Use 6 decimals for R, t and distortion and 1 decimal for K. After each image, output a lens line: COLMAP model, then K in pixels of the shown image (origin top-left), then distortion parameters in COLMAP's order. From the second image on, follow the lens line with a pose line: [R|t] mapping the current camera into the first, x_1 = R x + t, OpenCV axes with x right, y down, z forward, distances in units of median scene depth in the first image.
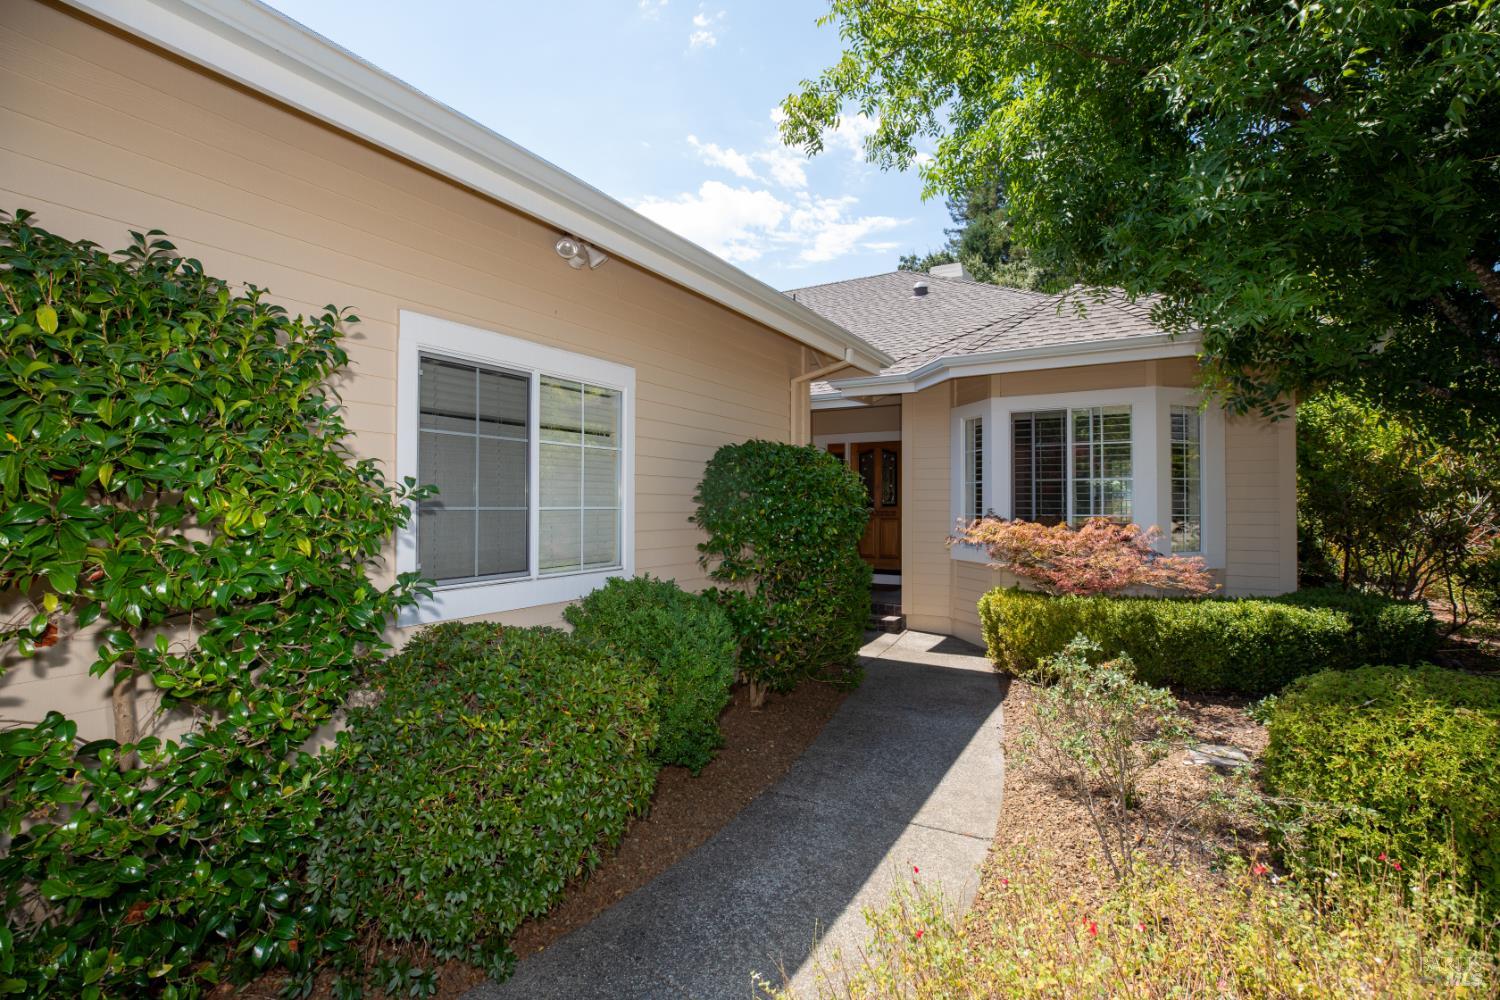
lens RADIAL K [[684.0, 0, 751.1], [0, 684.0, 501.2], [0, 0, 1]] dist [-0.044389, 0.012852]
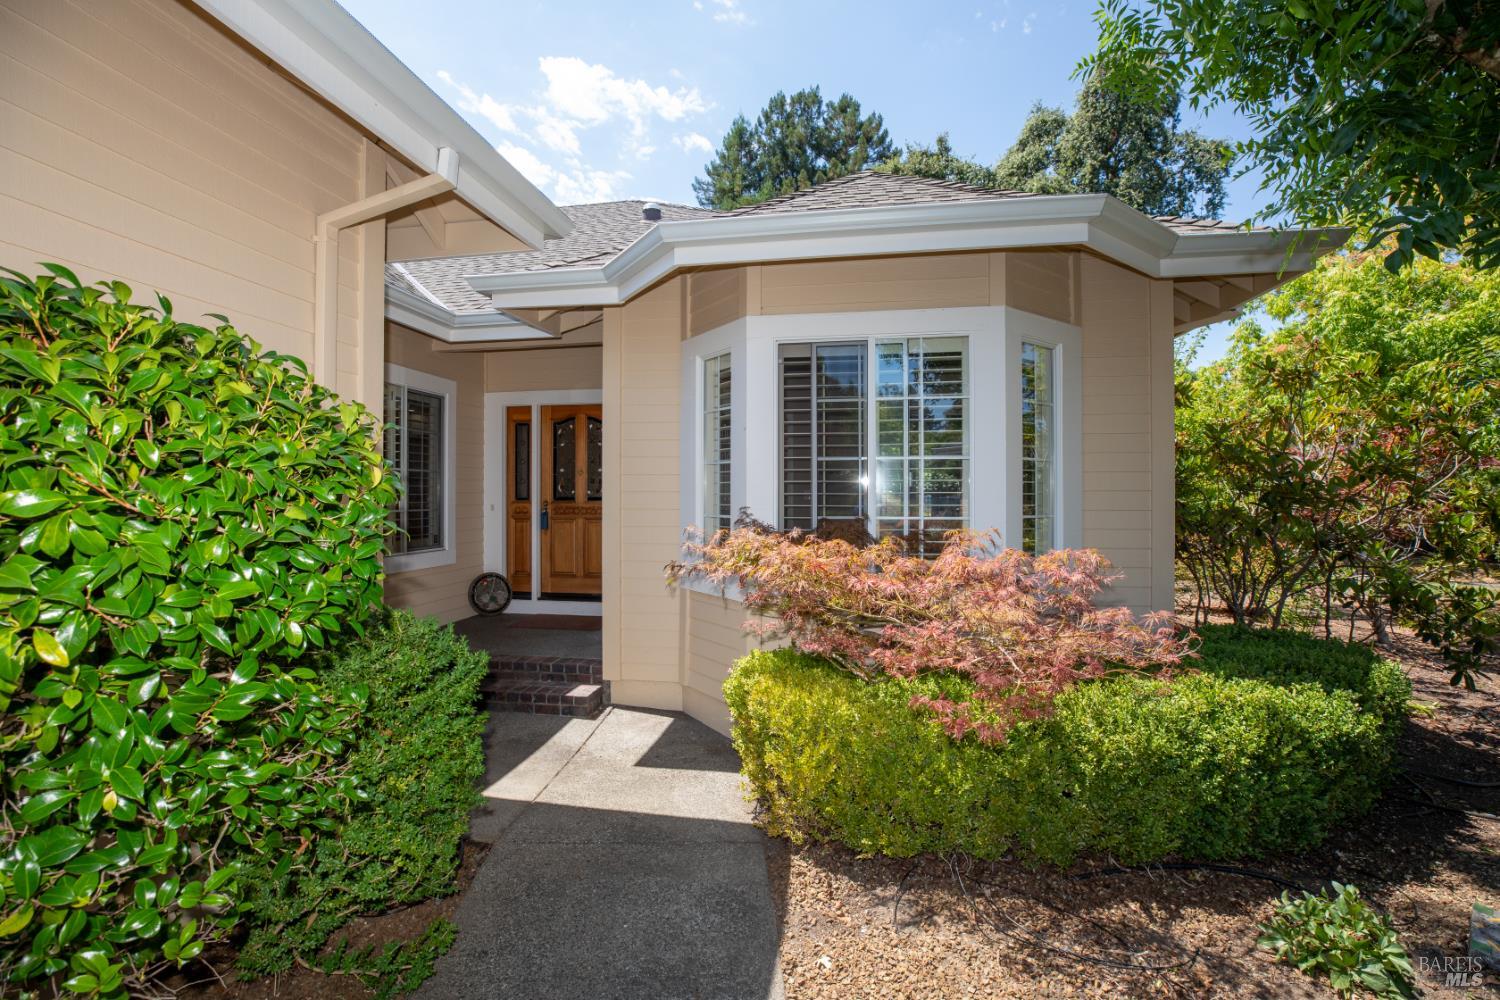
lens RADIAL K [[684.0, 0, 749.1], [0, 684.0, 499.1], [0, 0, 1]] dist [-0.044389, 0.012852]
pose [[0.935214, -0.002165, 0.354078, 0.152068], [-0.001702, 0.999942, 0.010610, -0.001995], [-0.354080, -0.010525, 0.935156, 0.462421]]
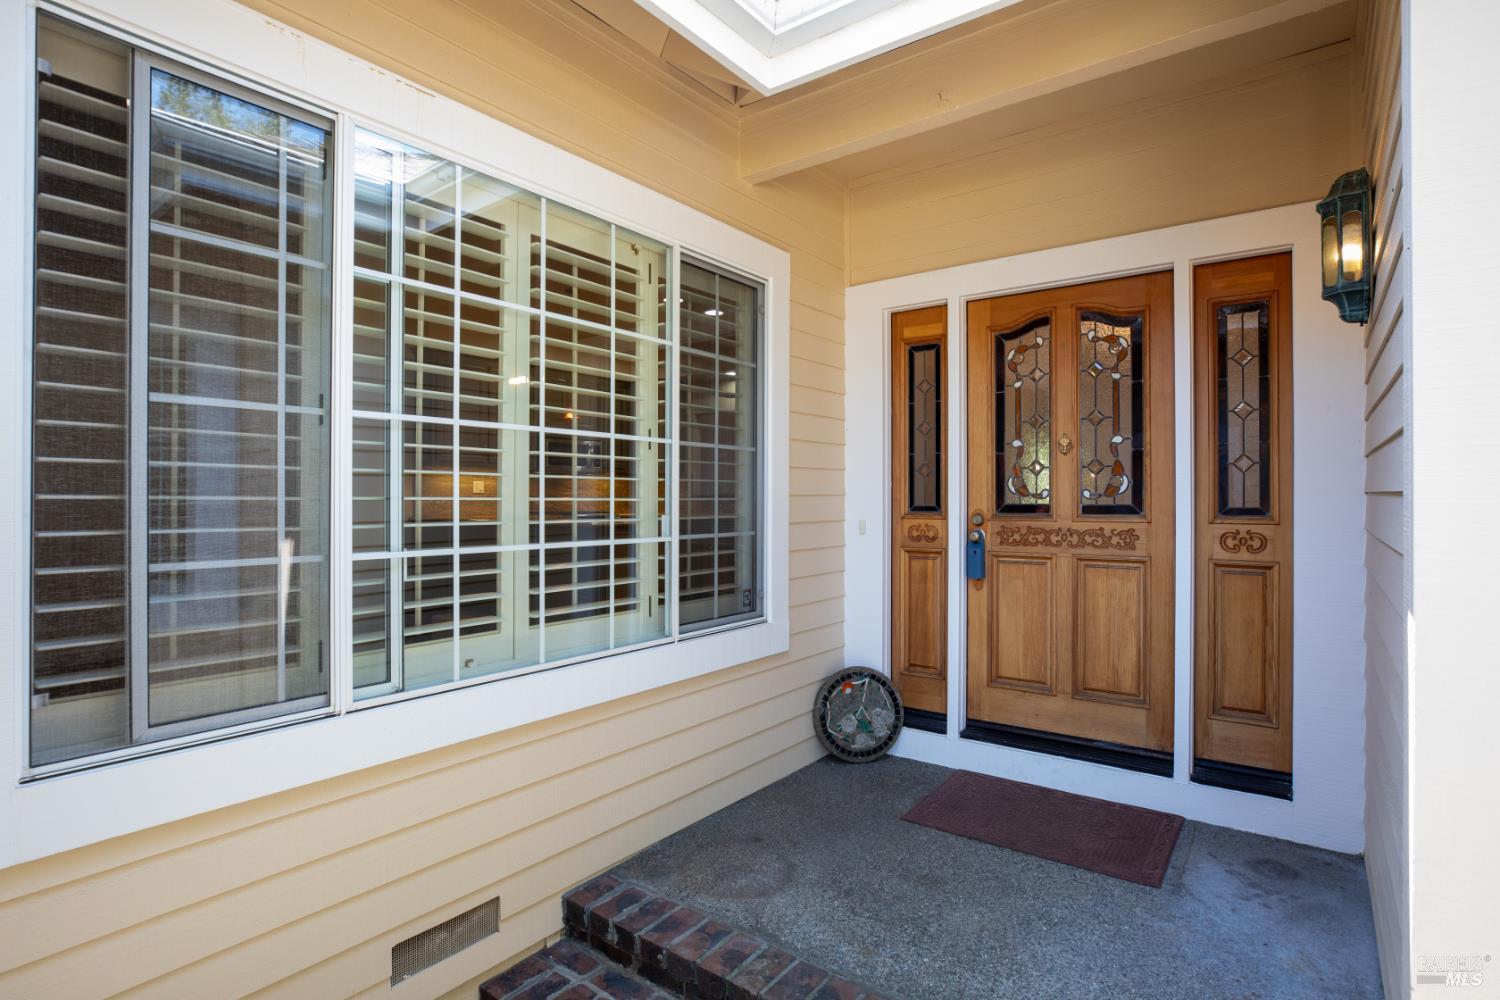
lens RADIAL K [[761.9, 0, 751.1], [0, 761.9, 496.3], [0, 0, 1]] dist [-0.000038, -0.000003]
pose [[0.993821, -0.001957, -0.110978, 0.135093], [0.002941, 0.999958, 0.008706, -0.004523], [0.110956, -0.008979, 0.993785, 0.994624]]
